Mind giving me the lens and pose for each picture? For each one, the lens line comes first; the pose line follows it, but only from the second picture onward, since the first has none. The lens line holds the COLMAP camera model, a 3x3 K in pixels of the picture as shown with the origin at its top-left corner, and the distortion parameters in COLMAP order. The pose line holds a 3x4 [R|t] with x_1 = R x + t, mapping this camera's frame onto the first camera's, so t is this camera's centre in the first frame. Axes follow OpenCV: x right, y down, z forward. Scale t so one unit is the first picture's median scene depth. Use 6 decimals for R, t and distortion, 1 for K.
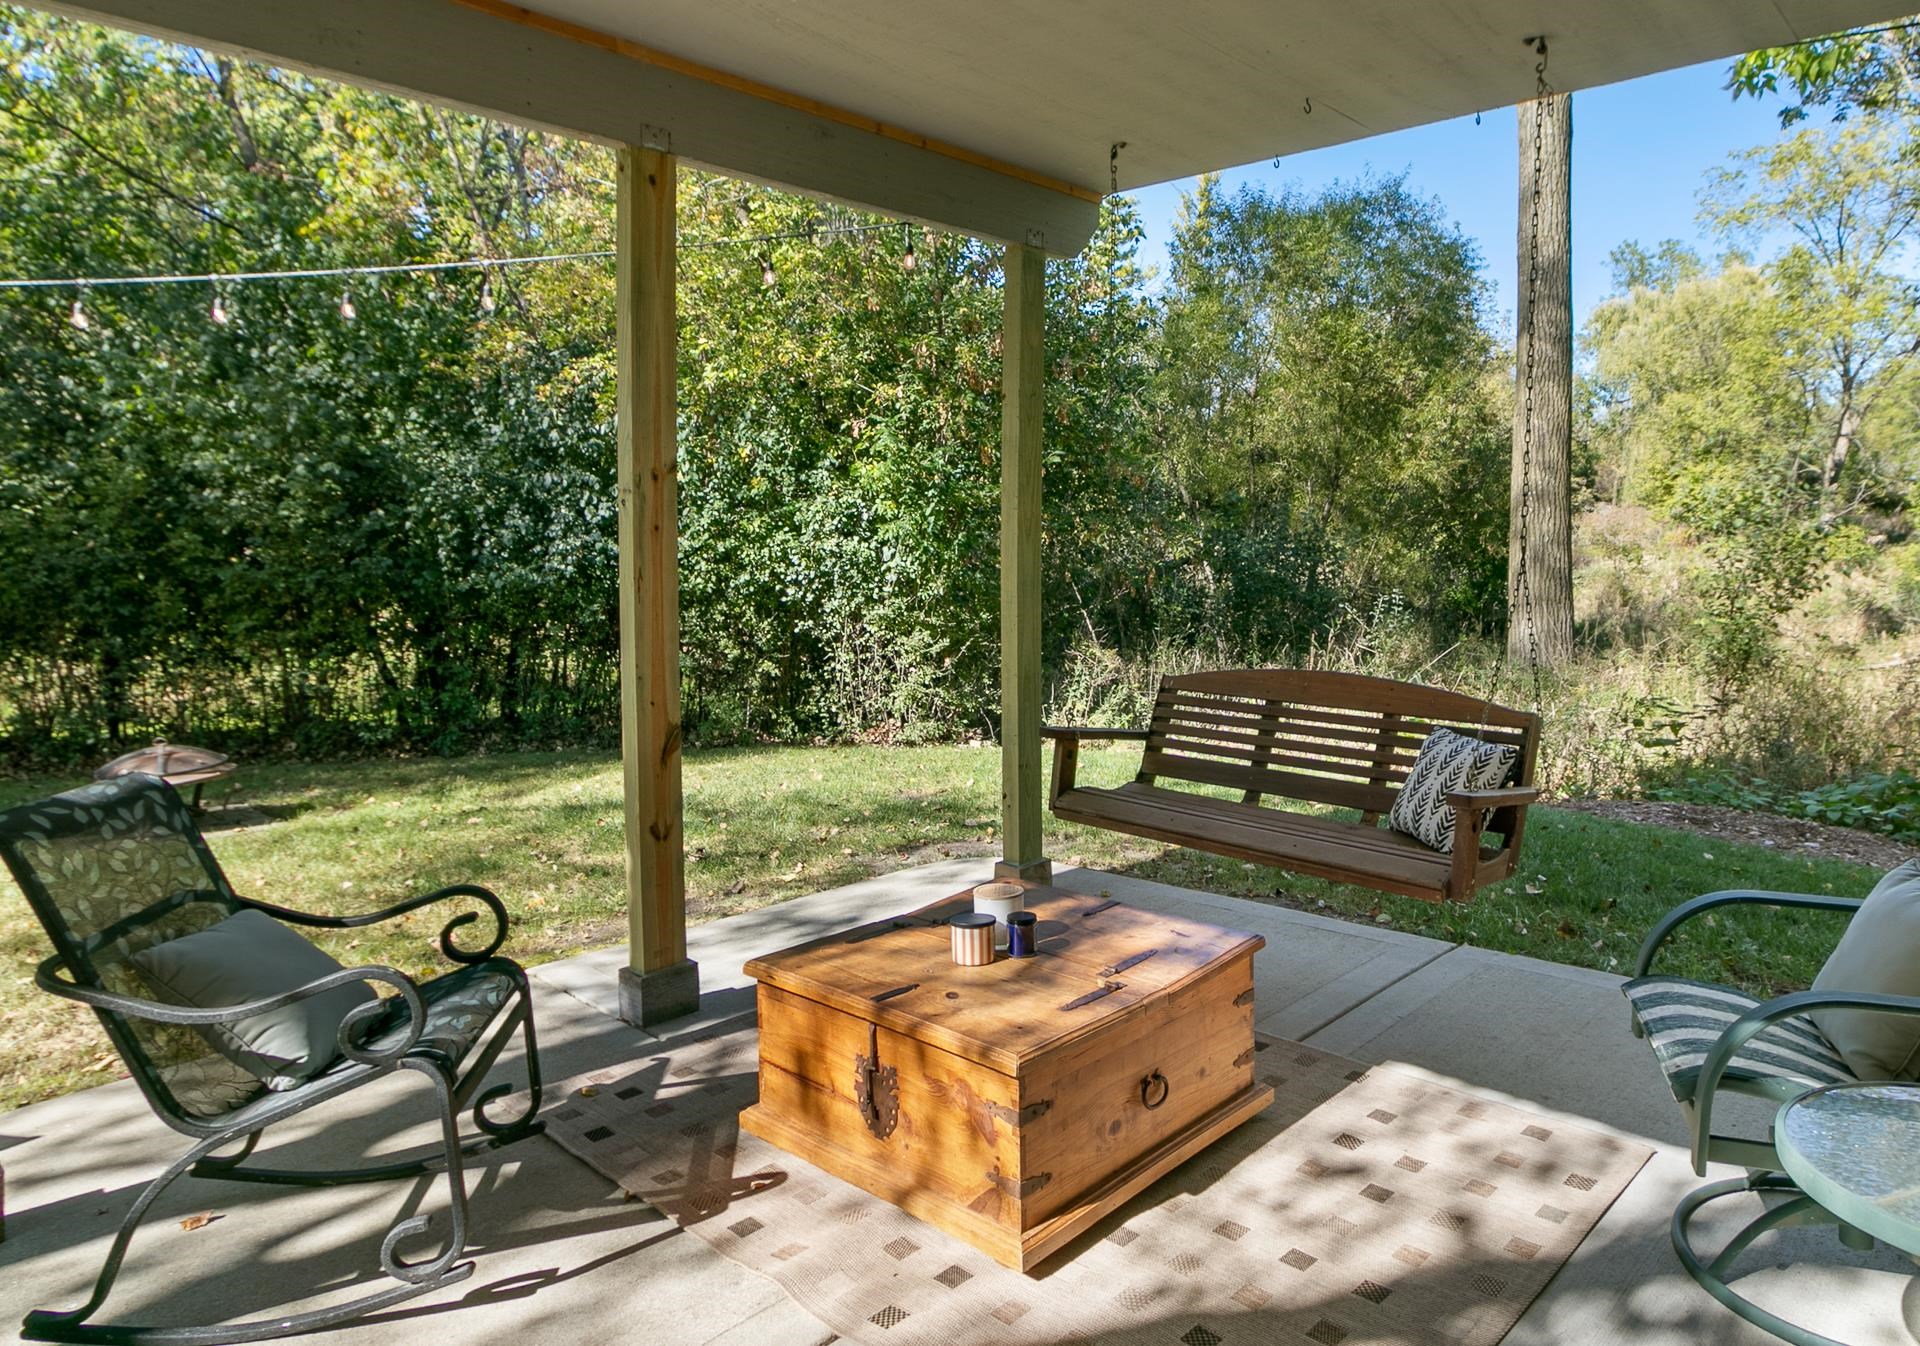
lens RADIAL K [[1215.3, 0, 962.3], [0, 1215.3, 664.7], [0, 0, 1]] dist [0.001976, -0.000179]
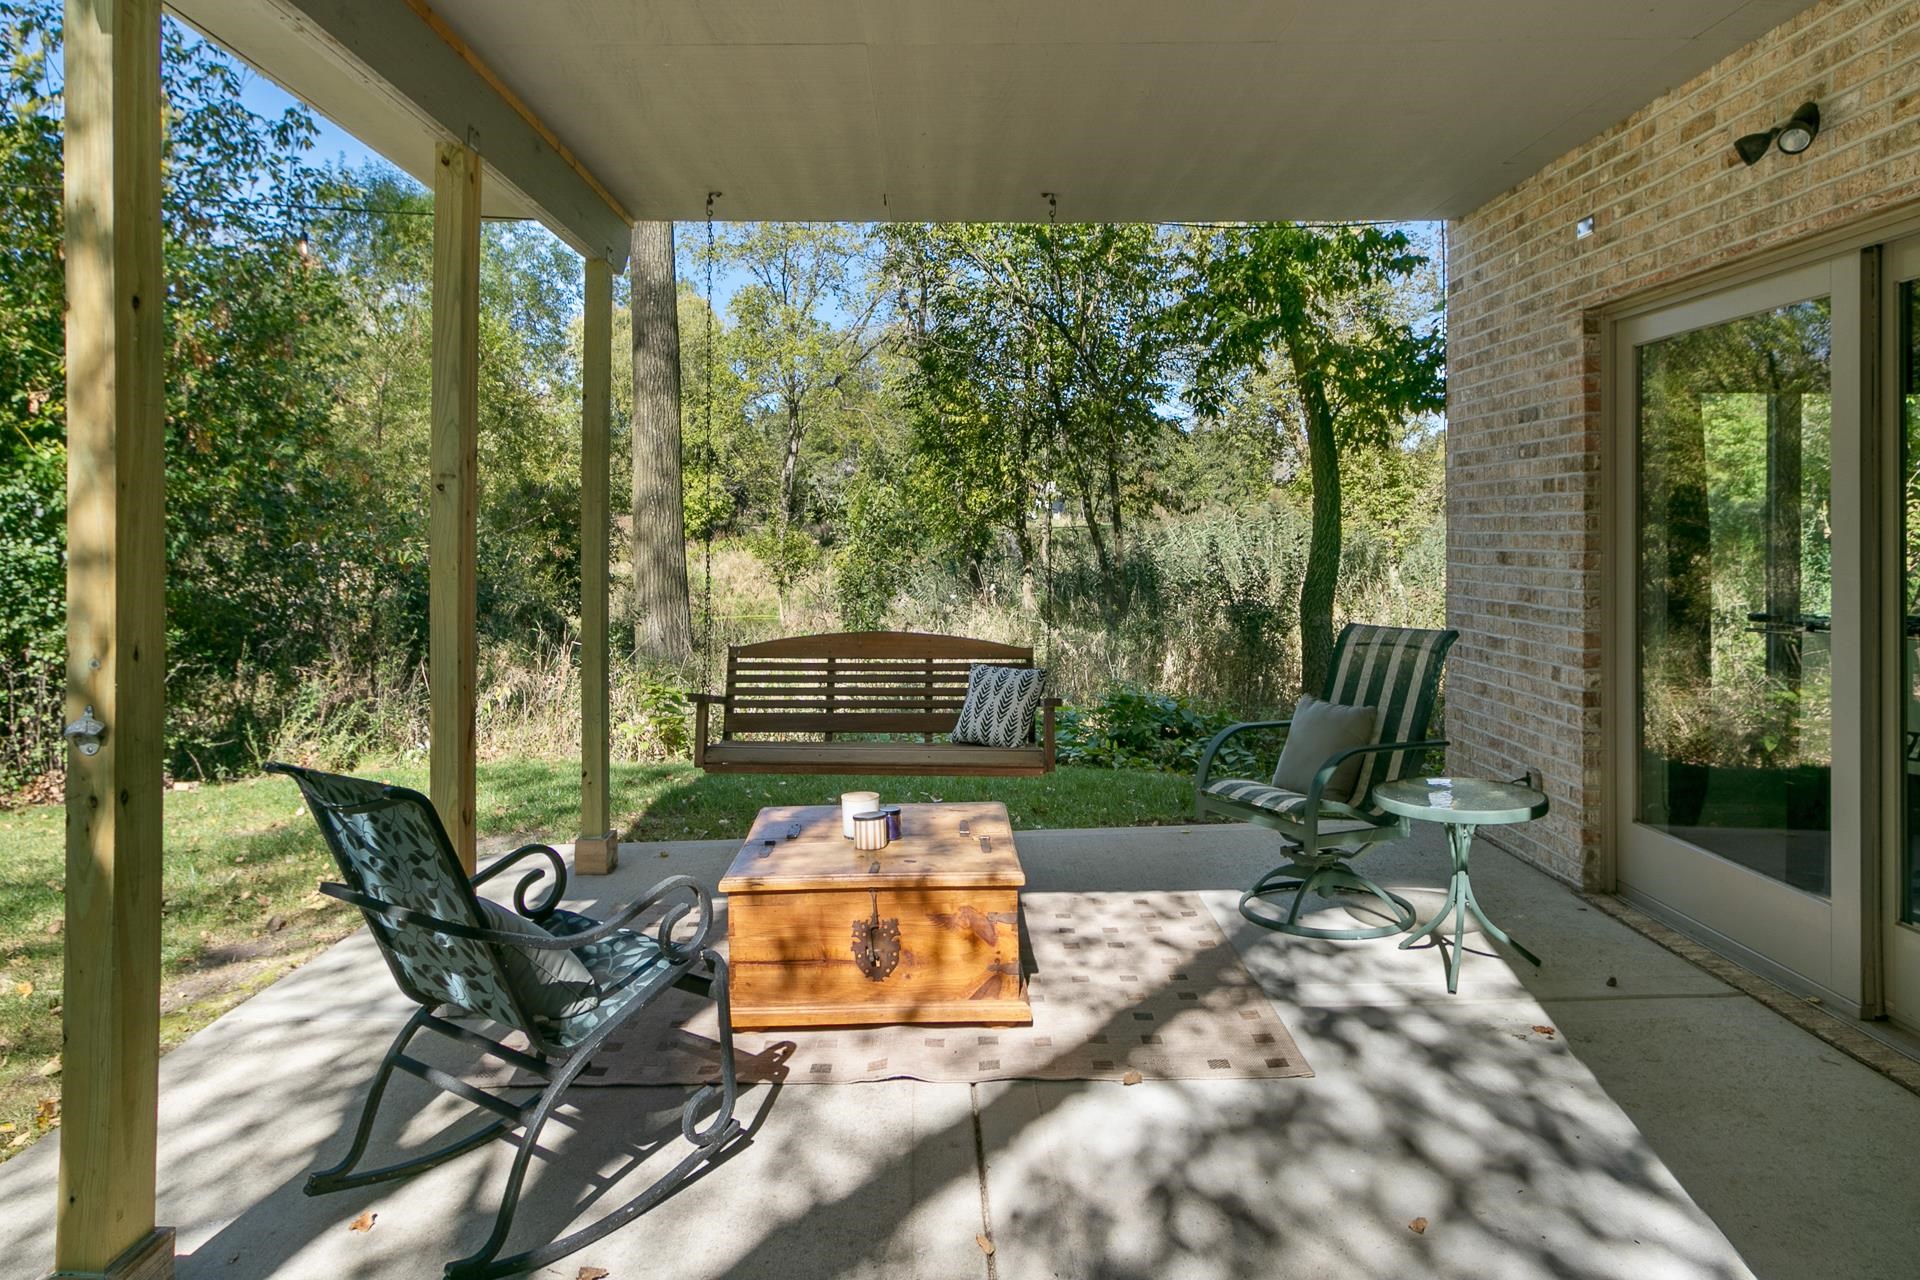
lens RADIAL K [[1321.1, 0, 960.0], [0, 1321.1, 640.0], [0, 0, 1]] dist [-0.032063, 0.000110]
pose [[0.721693, -0.056941, 0.689868, -0.814686], [0.079217, 0.996857, -0.000592, 0.030752], [-0.687666, 0.055076, 0.723935, -0.081368]]
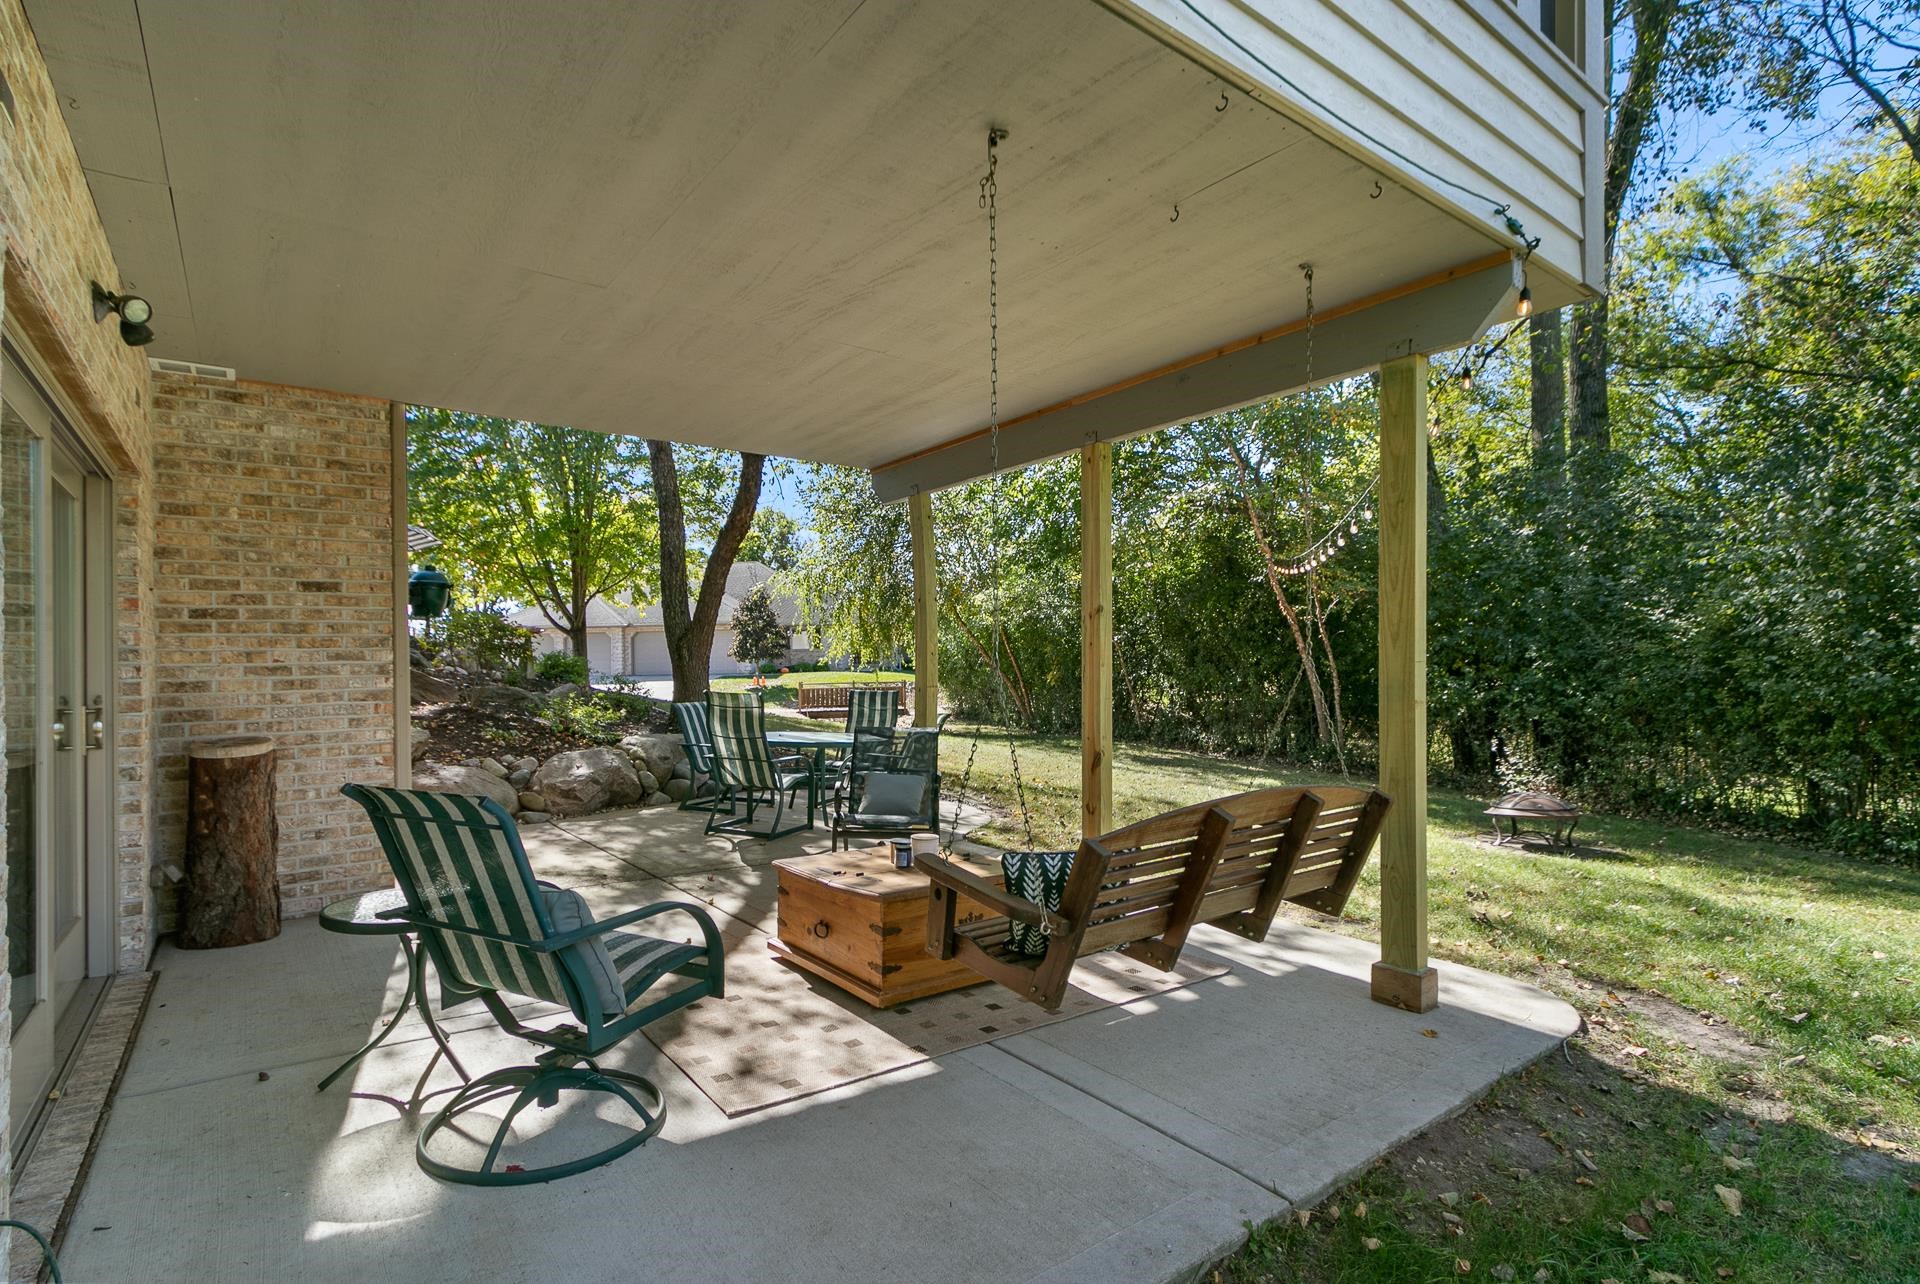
lens RADIAL K [[920.8, 0, 963.8], [0, 920.8, 677.6], [0, 0, 1]] dist [-0.000357, -0.000028]
pose [[-0.173318, -0.005980, -0.984848, 1.359701], [-0.095491, 0.995372, 0.010761, -0.069373], [0.980226, 0.095909, -0.173087, 1.259561]]
